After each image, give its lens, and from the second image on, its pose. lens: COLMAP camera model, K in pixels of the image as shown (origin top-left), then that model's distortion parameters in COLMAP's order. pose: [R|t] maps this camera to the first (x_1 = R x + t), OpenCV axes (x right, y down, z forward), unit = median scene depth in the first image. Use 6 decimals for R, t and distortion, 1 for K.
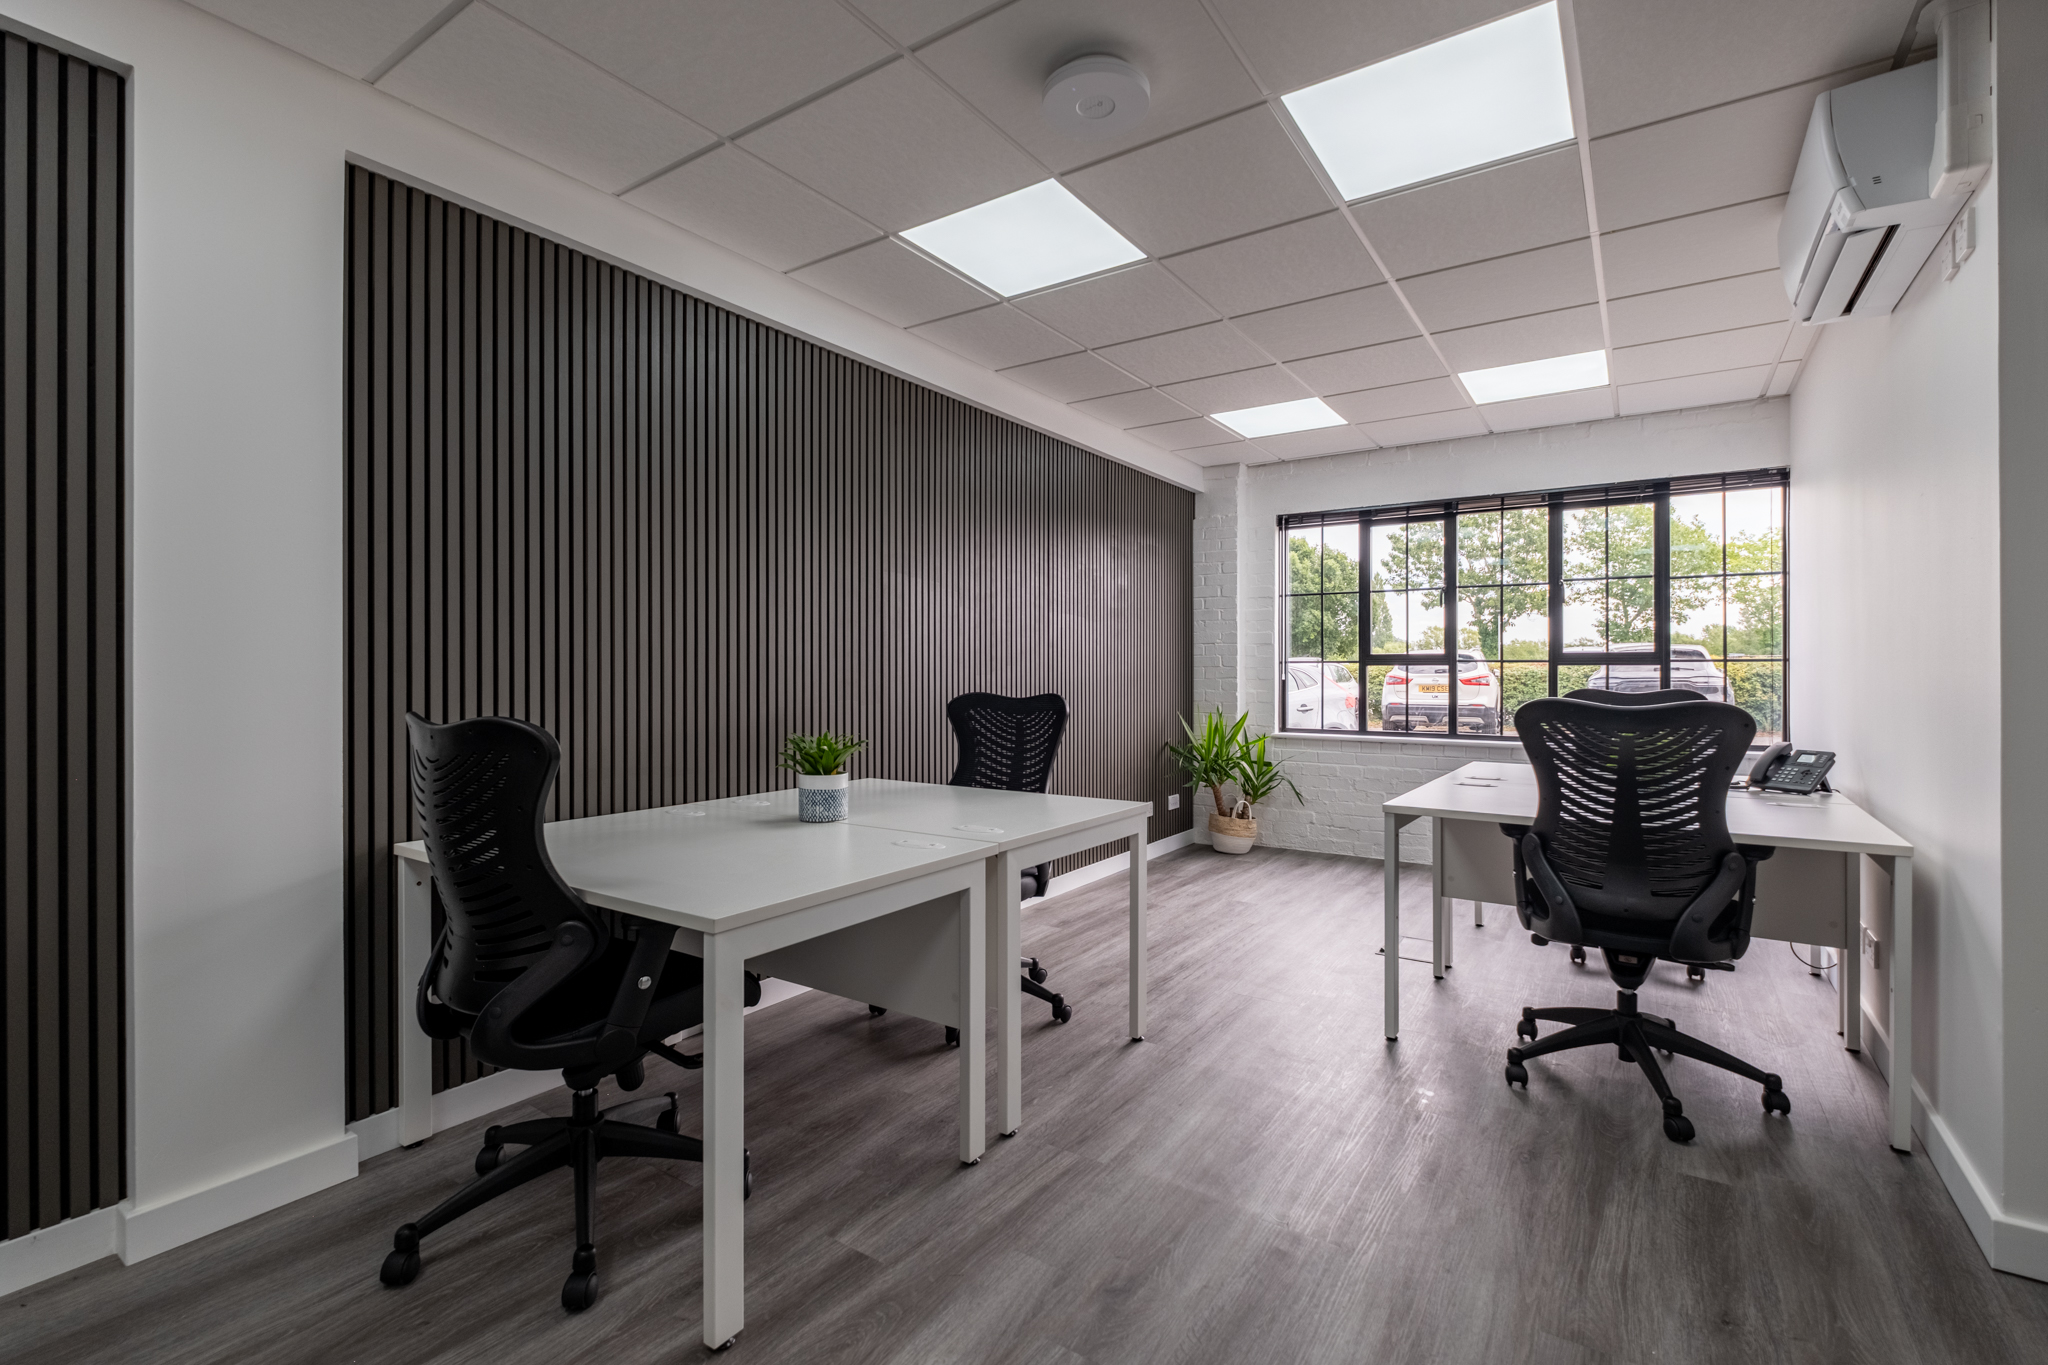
lens RADIAL K [[933.9, 0, 1024.0], [0, 933.9, 682.5], [0, 0, 1]] dist [0.001032, -0.005362]
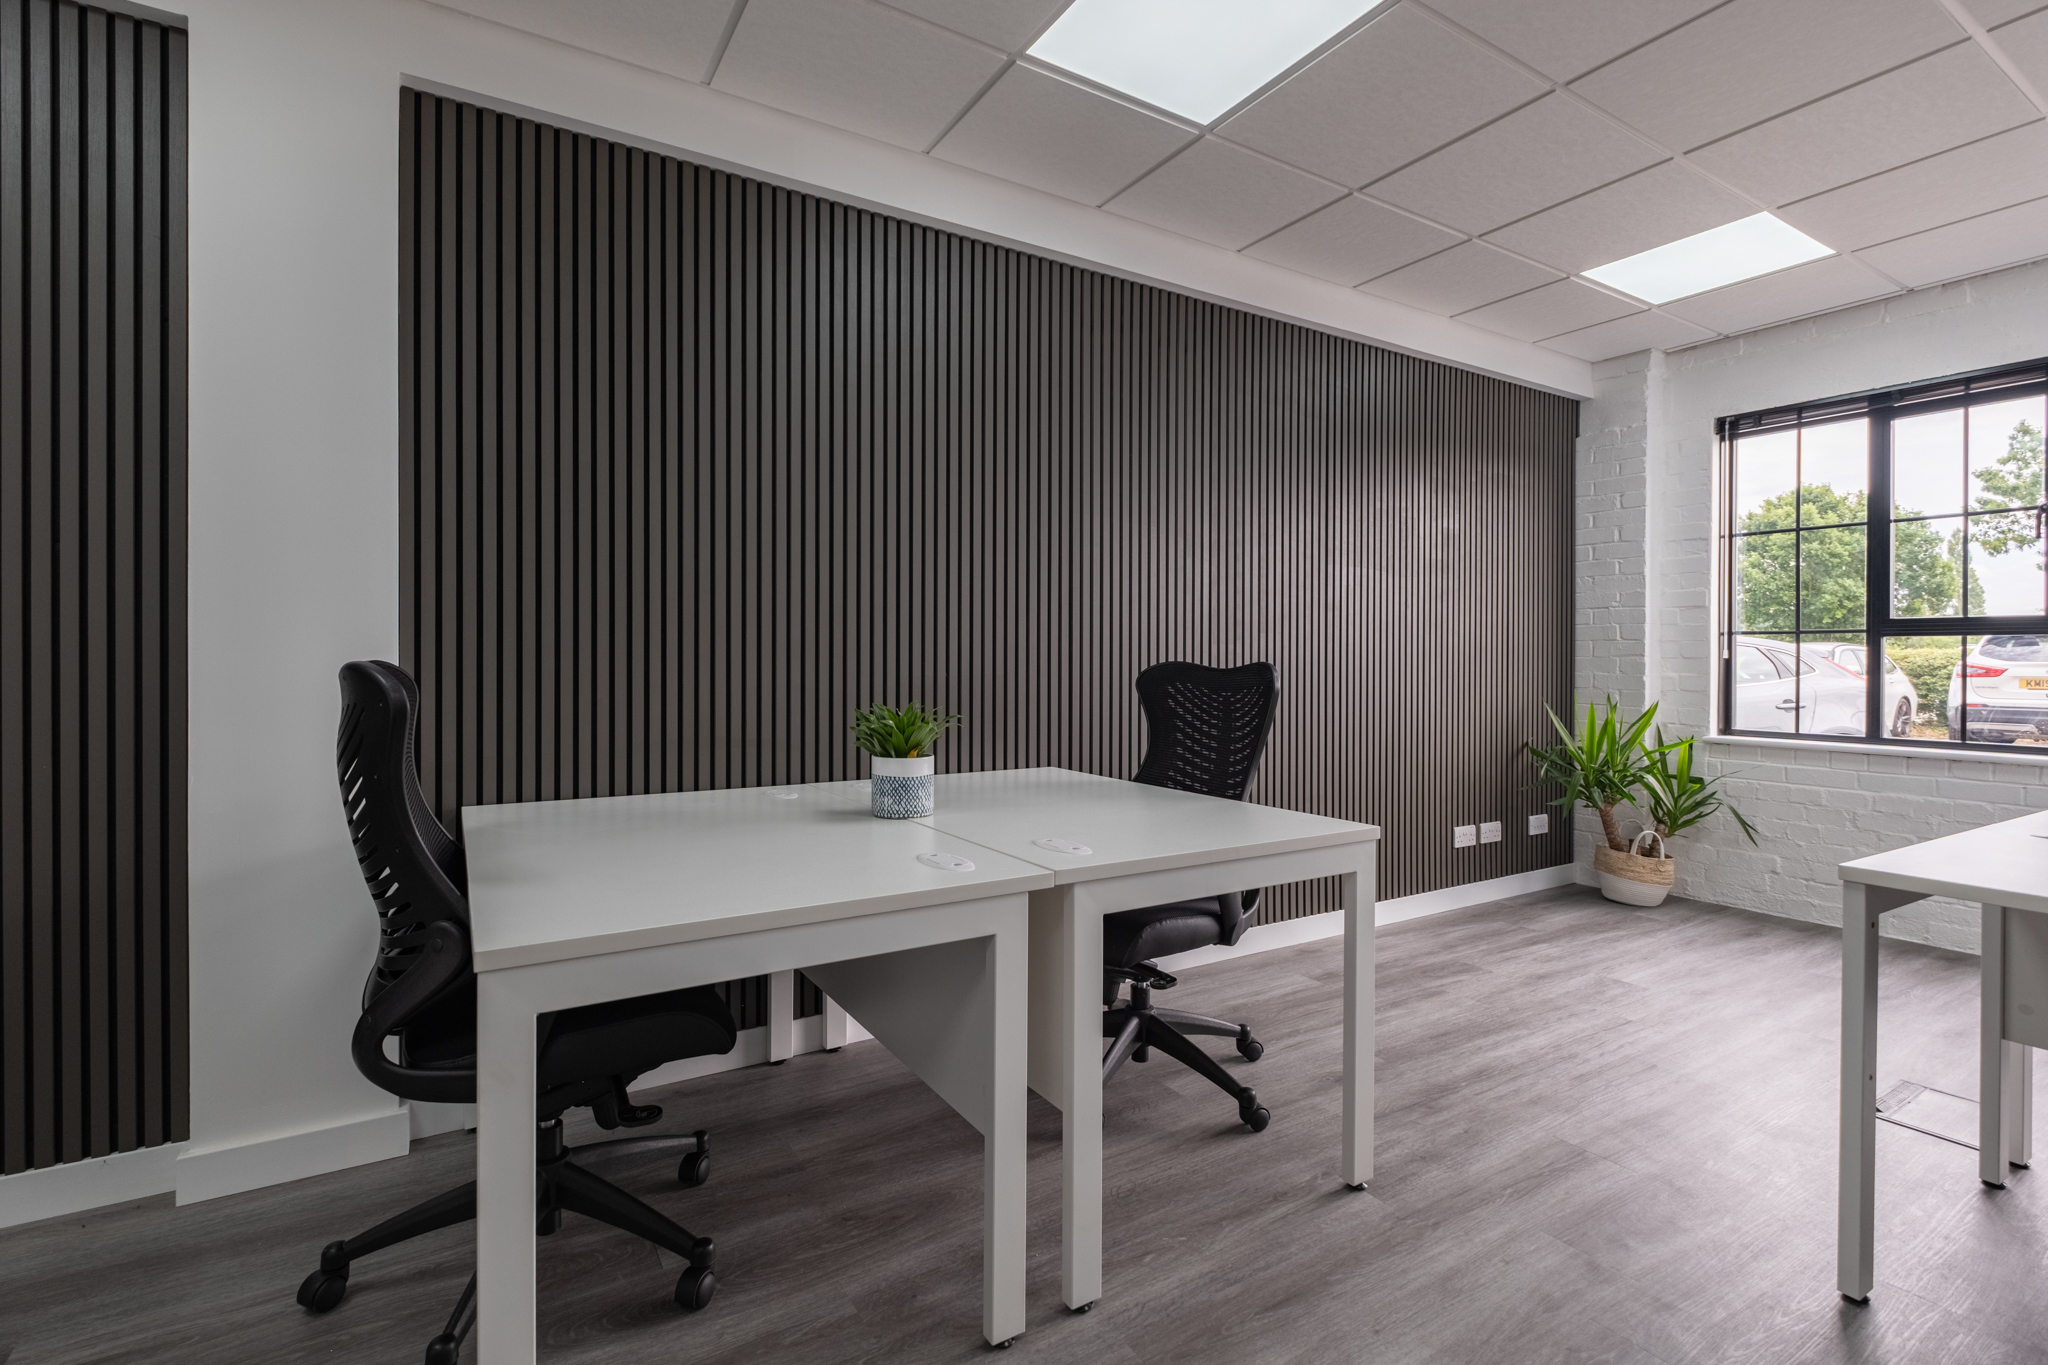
lens RADIAL K [[913.8, 0, 1024.6], [0, 913.8, 673.2], [0, 0, 1]] dist [-0.002867, -0.001709]
pose [[0.902624, 0.009400, -0.430327, 0.158727], [-0.010712, 0.999942, -0.000625, 0.021375], [0.430296, 0.005174, 0.902673, 0.275776]]
